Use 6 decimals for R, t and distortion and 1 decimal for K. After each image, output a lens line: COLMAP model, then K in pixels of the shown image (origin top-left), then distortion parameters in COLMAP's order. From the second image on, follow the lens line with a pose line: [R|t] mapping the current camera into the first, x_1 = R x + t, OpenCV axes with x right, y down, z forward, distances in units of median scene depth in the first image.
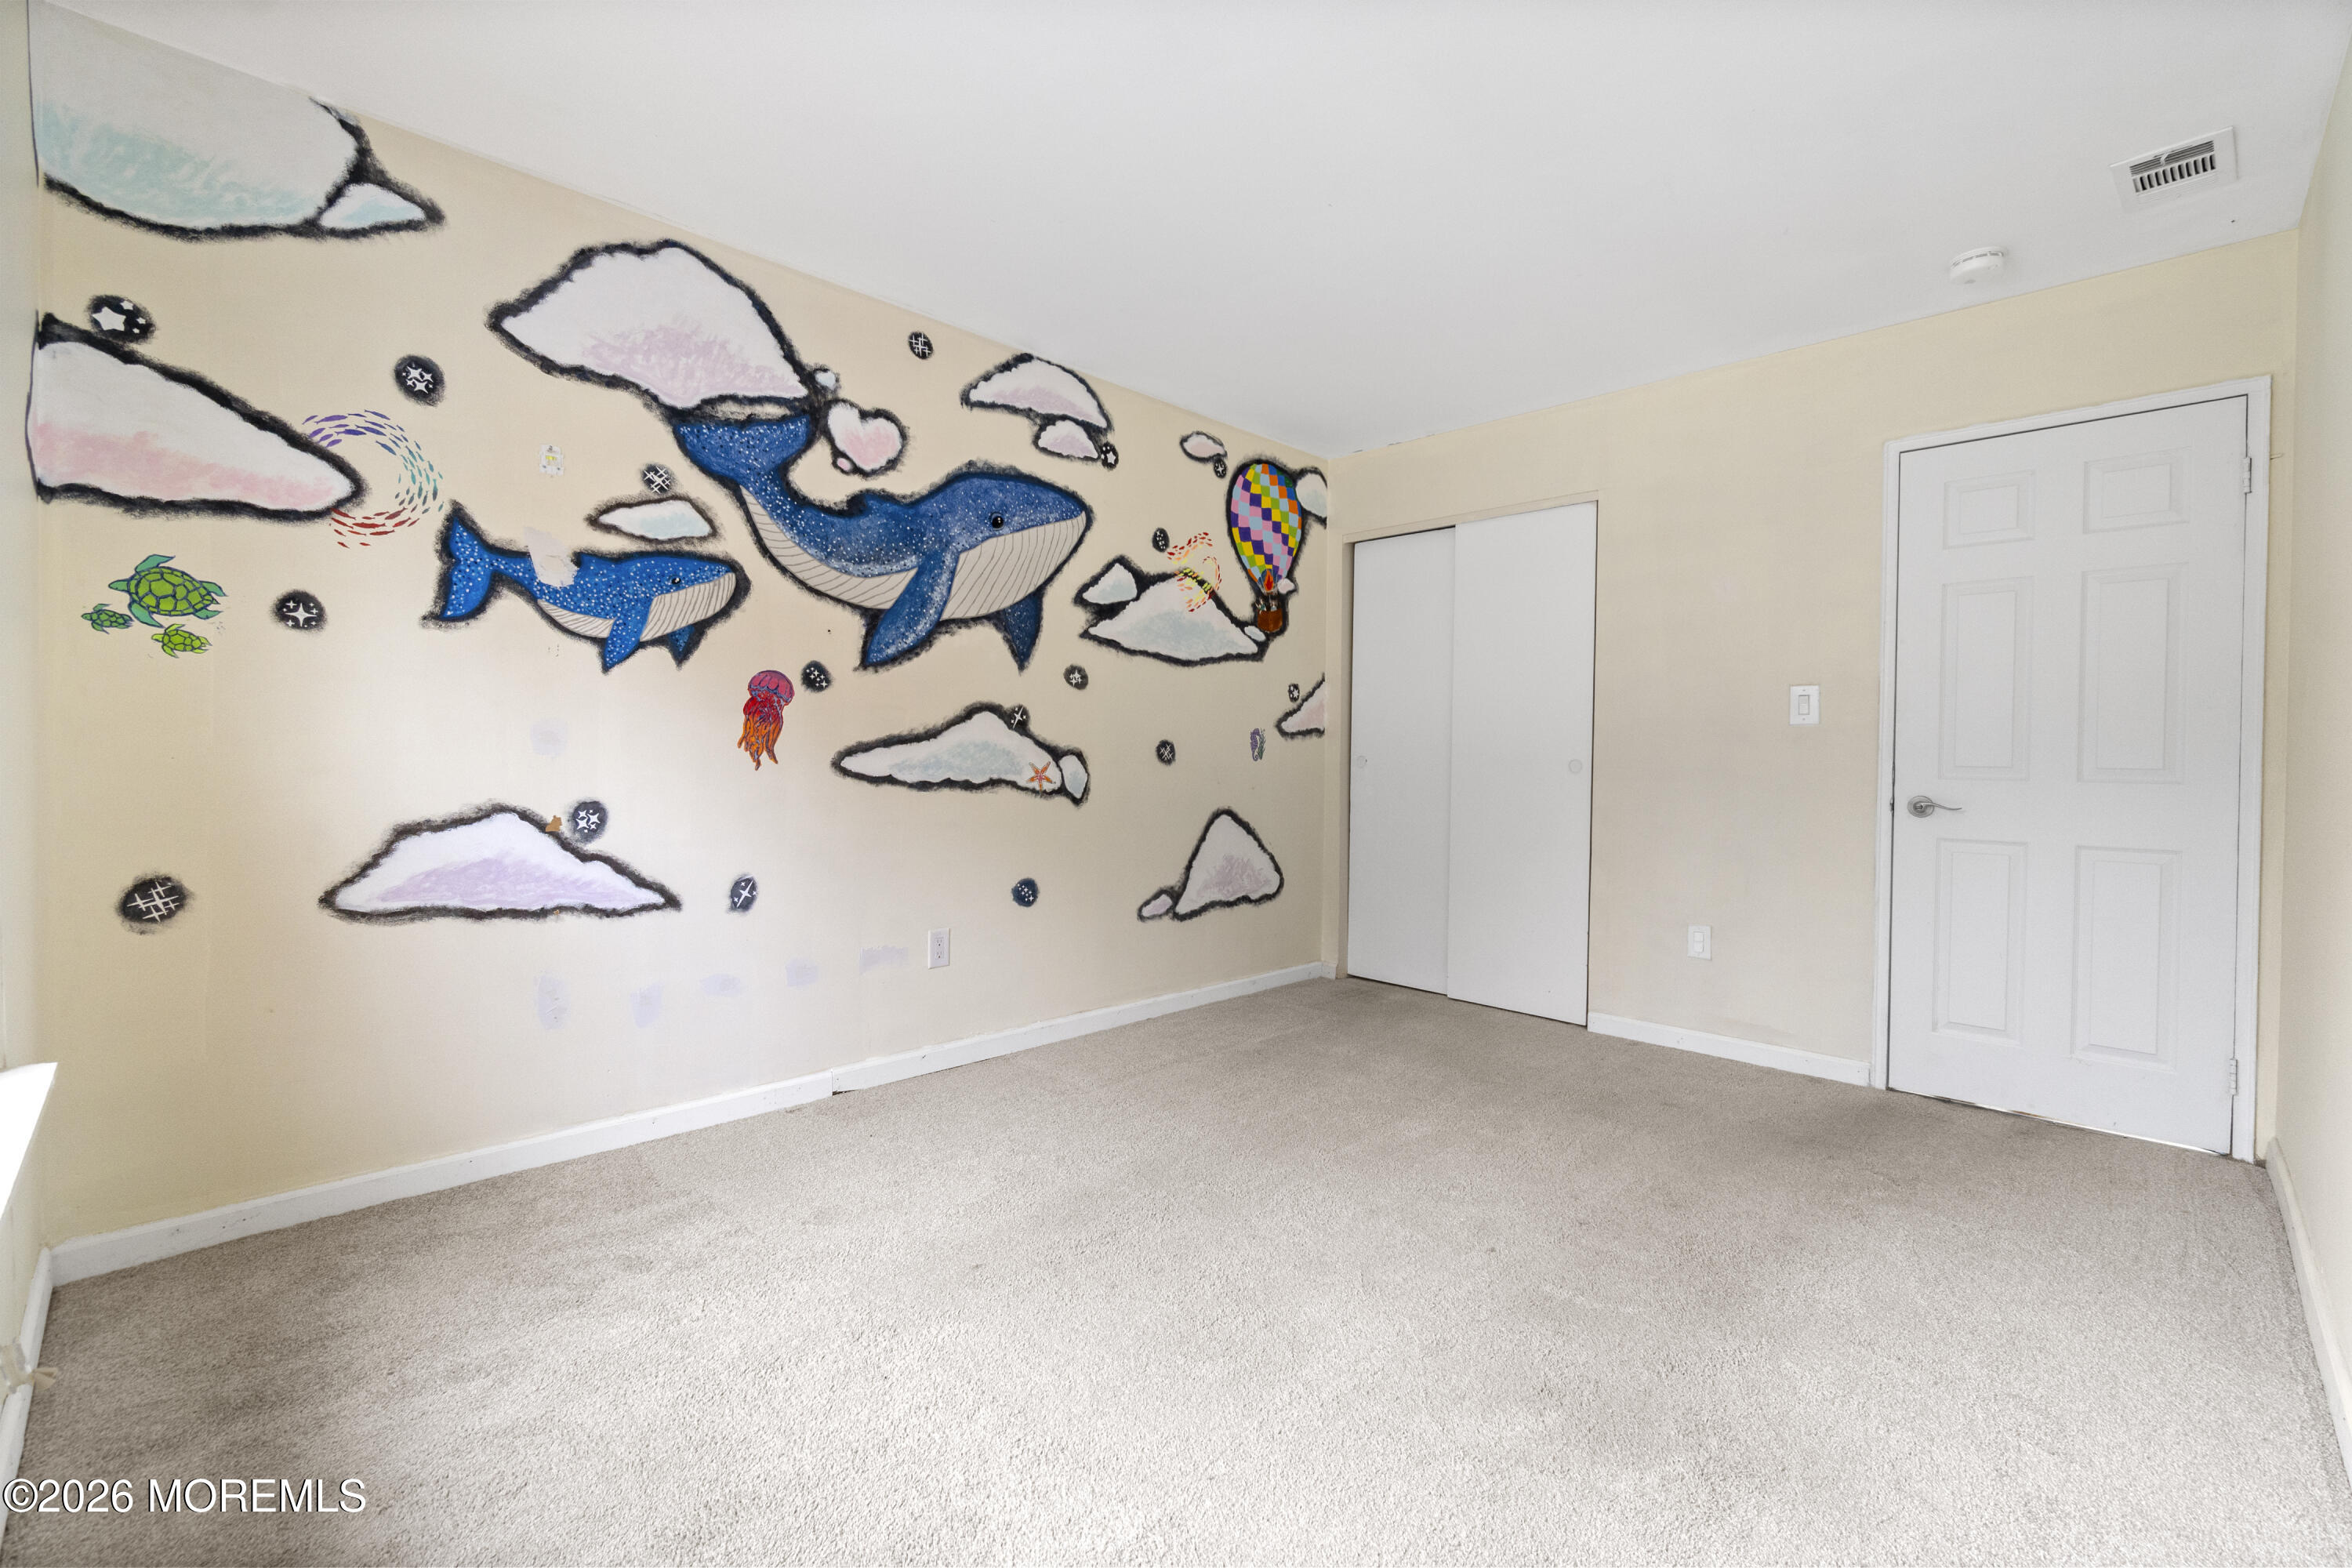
lens RADIAL K [[1013.8, 0, 1174.3], [0, 1013.8, 778.1], [0, 0, 1]] dist [-0.010456, 0.000423]
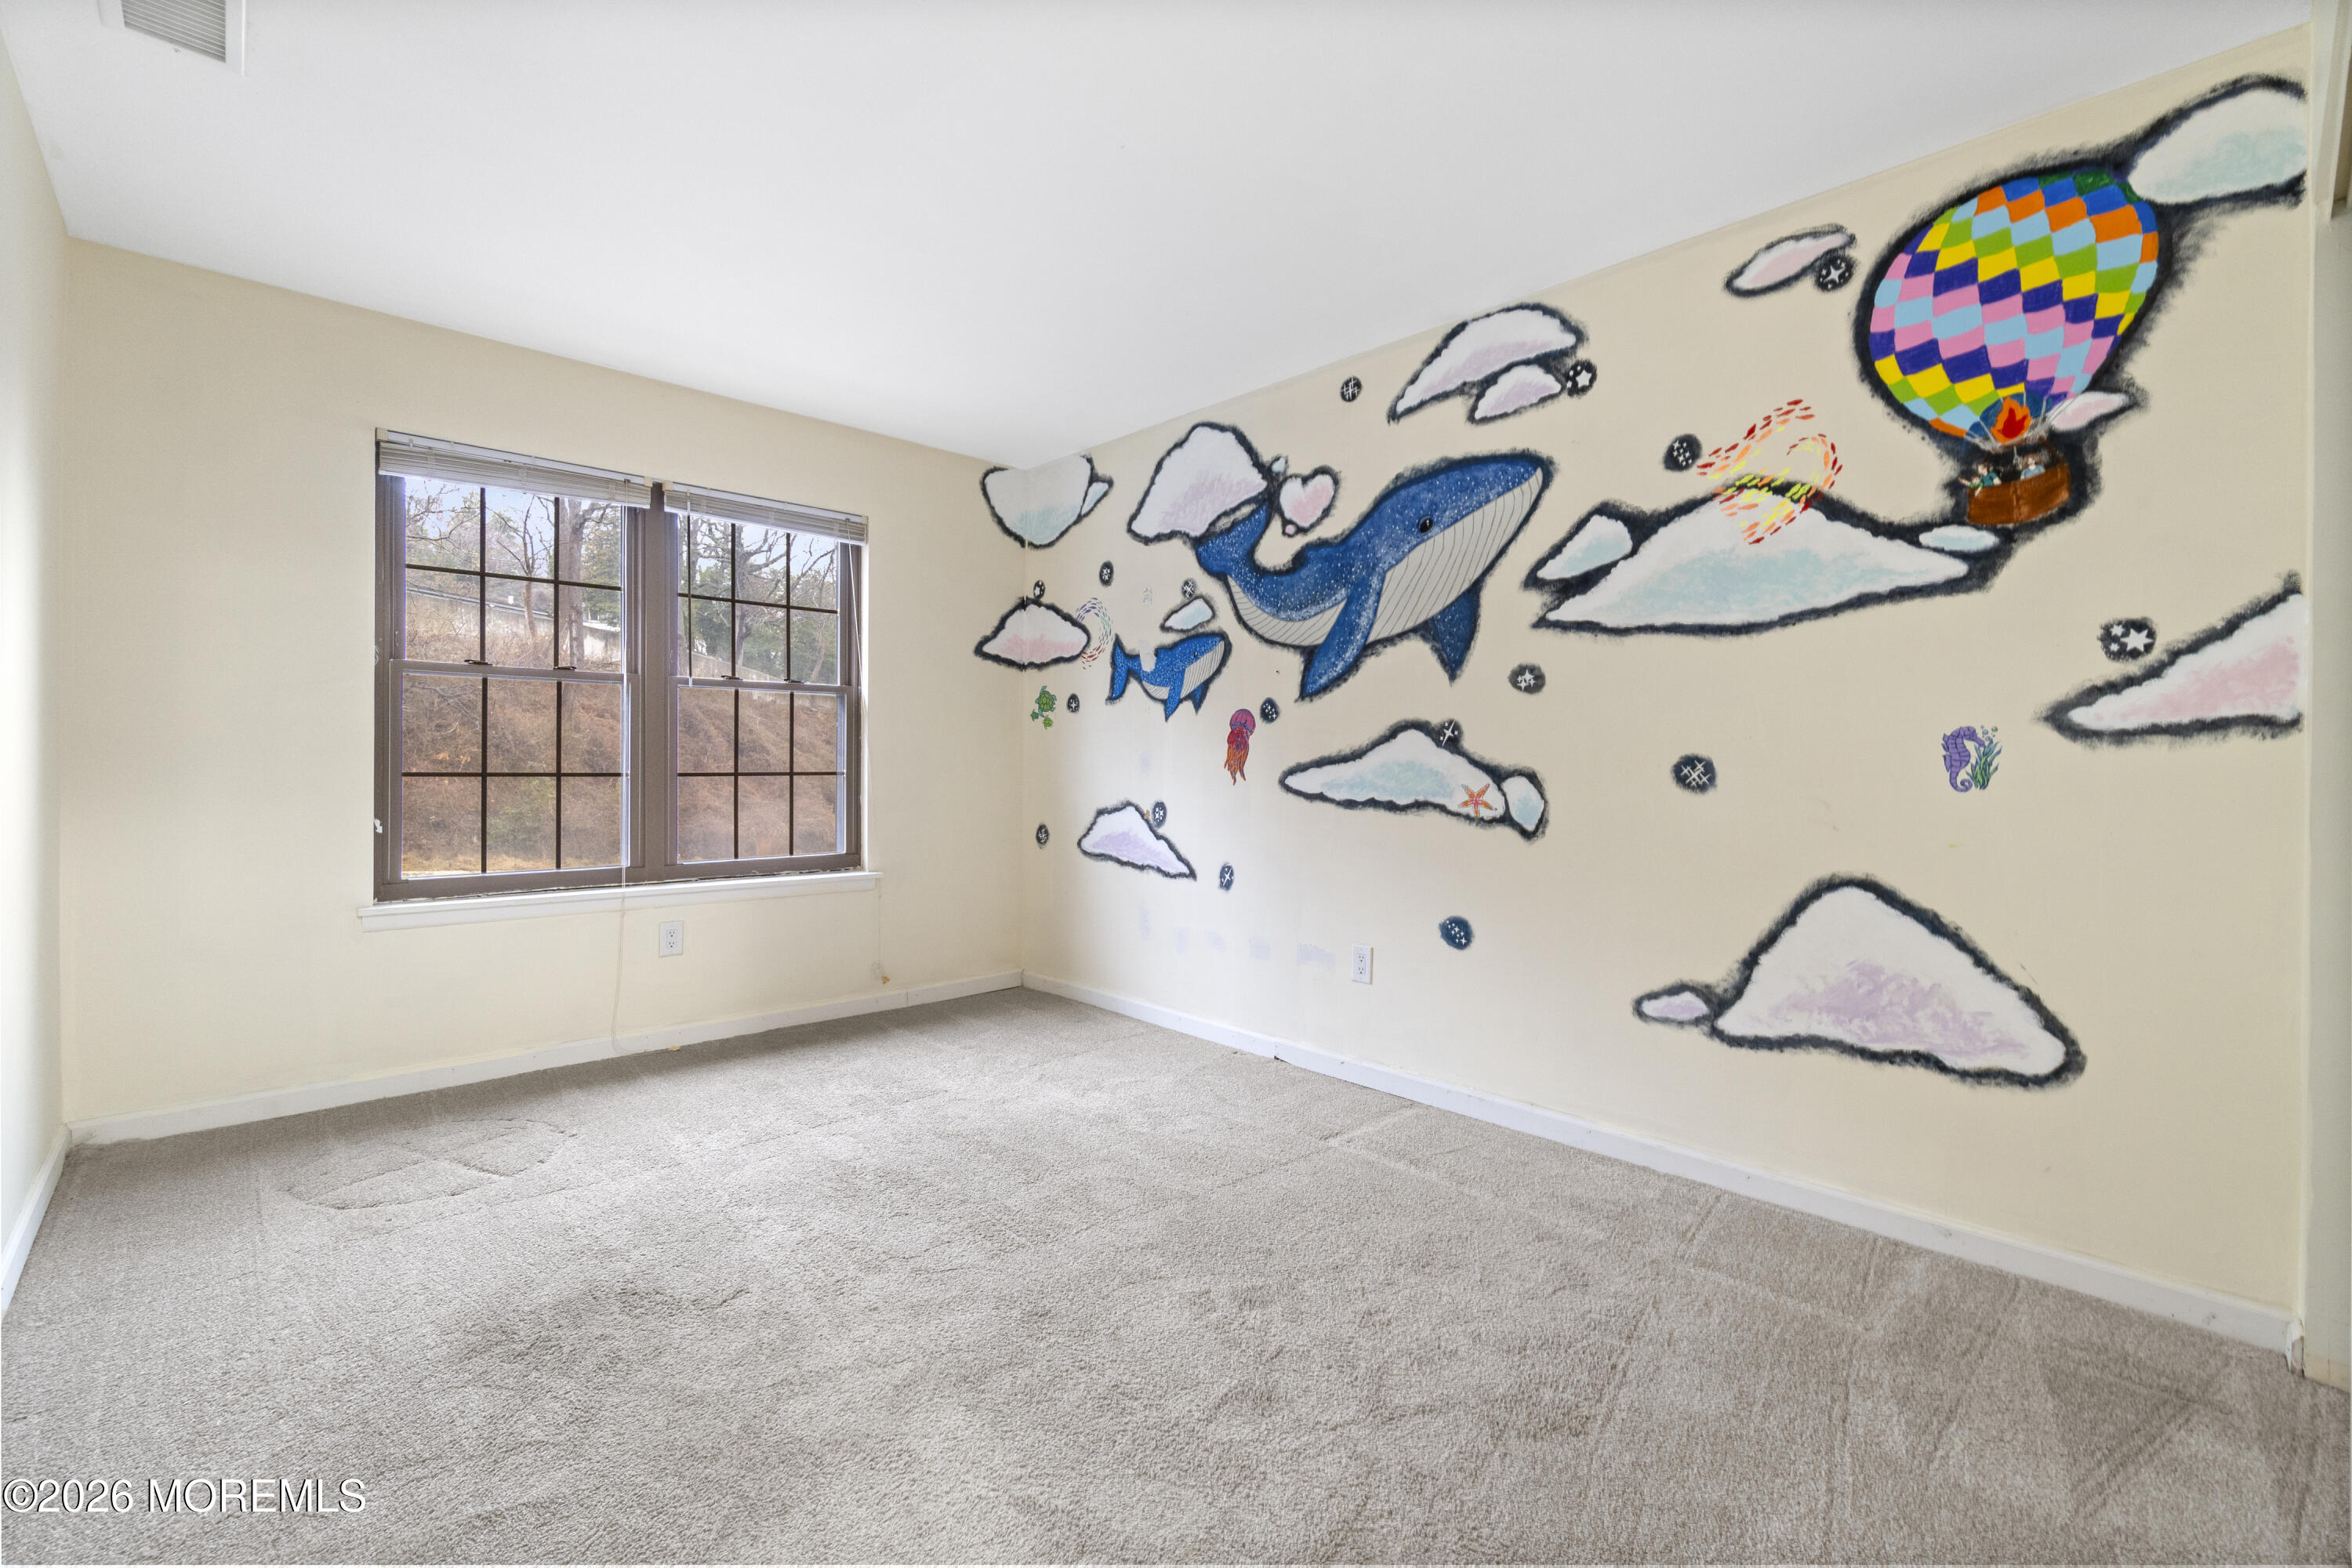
lens RADIAL K [[1013.8, 0, 1191.5], [0, 1013.8, 769.8], [0, 0, 1]] dist [-0.010456, 0.000423]
pose [[-0.033232, -0.002311, -0.999445, 0.814113], [-0.029720, 0.999557, -0.001323, -0.021819], [0.999006, 0.029660, -0.033286, 0.876776]]
